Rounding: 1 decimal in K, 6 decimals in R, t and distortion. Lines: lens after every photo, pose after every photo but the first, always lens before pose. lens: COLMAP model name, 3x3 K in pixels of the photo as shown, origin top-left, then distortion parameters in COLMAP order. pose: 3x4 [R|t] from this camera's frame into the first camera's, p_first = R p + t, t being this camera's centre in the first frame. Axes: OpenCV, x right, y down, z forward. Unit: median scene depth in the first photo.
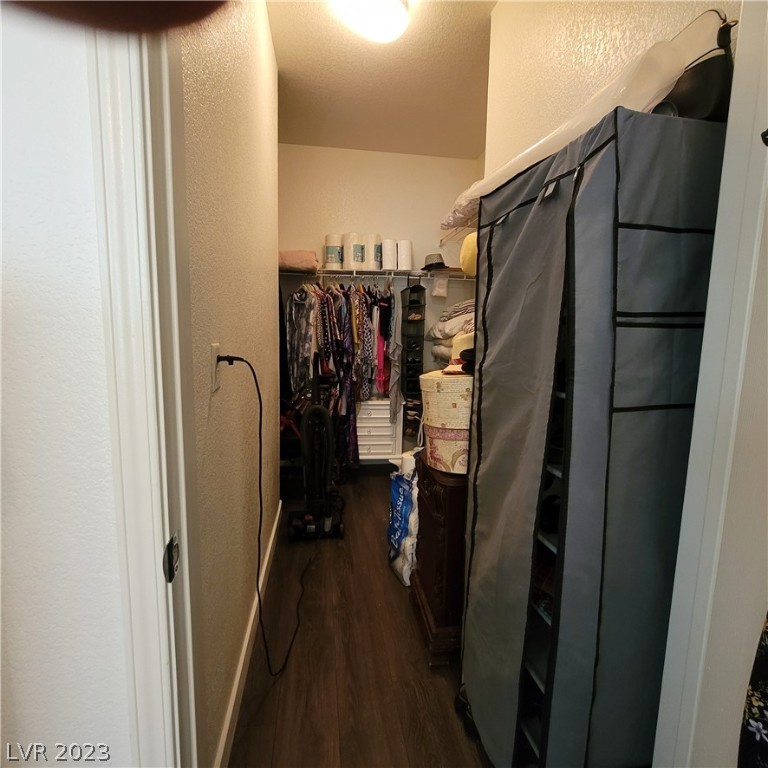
lens RADIAL K [[422.7, 0, 382.4], [0, 422.7, 382.8], [0, 0, 1]] dist [-0.004728, 0.001168]
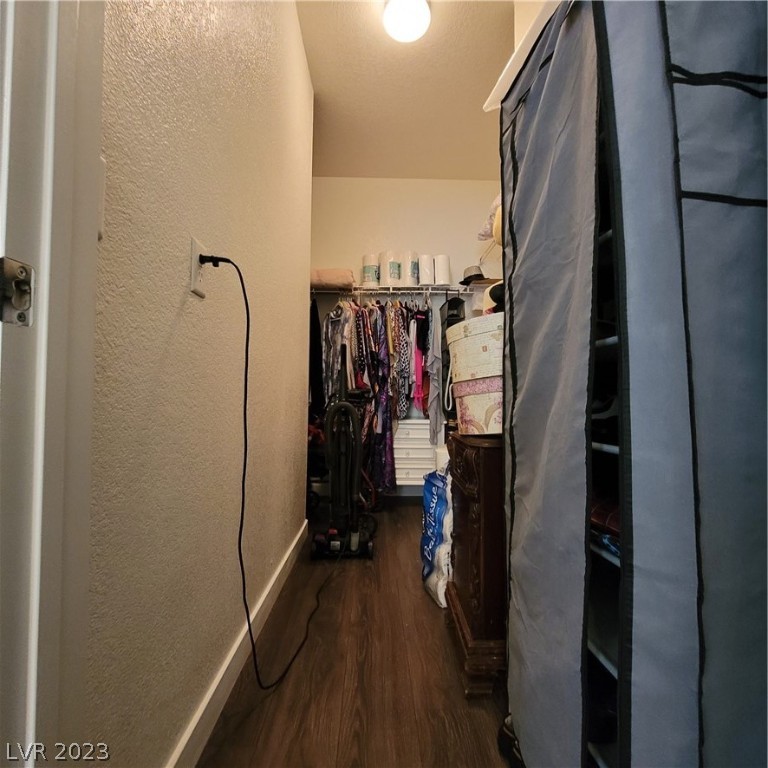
lens RADIAL K [[422.7, 0, 385.0], [0, 422.7, 382.1], [0, 0, 1]] dist [-0.004728, 0.001168]
pose [[0.993015, -0.017996, -0.116608, 0.062382], [-0.001197, 0.986712, -0.162475, 0.228388], [0.117982, 0.161479, 0.979798, 0.143553]]
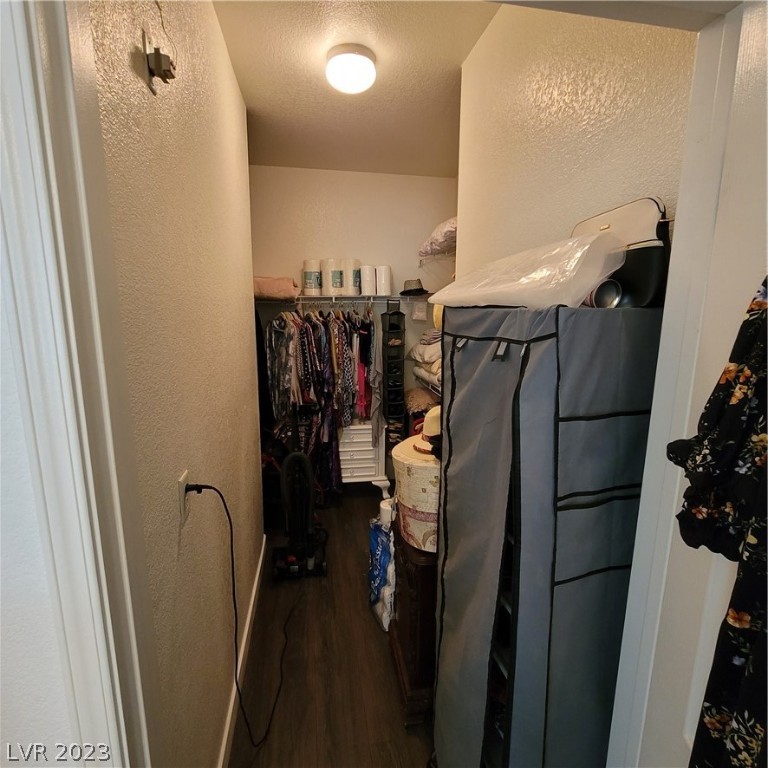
lens RADIAL K [[422.7, 0, 386.5], [0, 422.7, 380.6], [0, 0, 1]] dist [-0.004728, 0.001168]
pose [[0.999256, -0.018970, 0.033583, 0.043340], [0.017128, 0.998378, 0.054302, -0.243775], [-0.034559, -0.053686, 0.997960, -0.014525]]
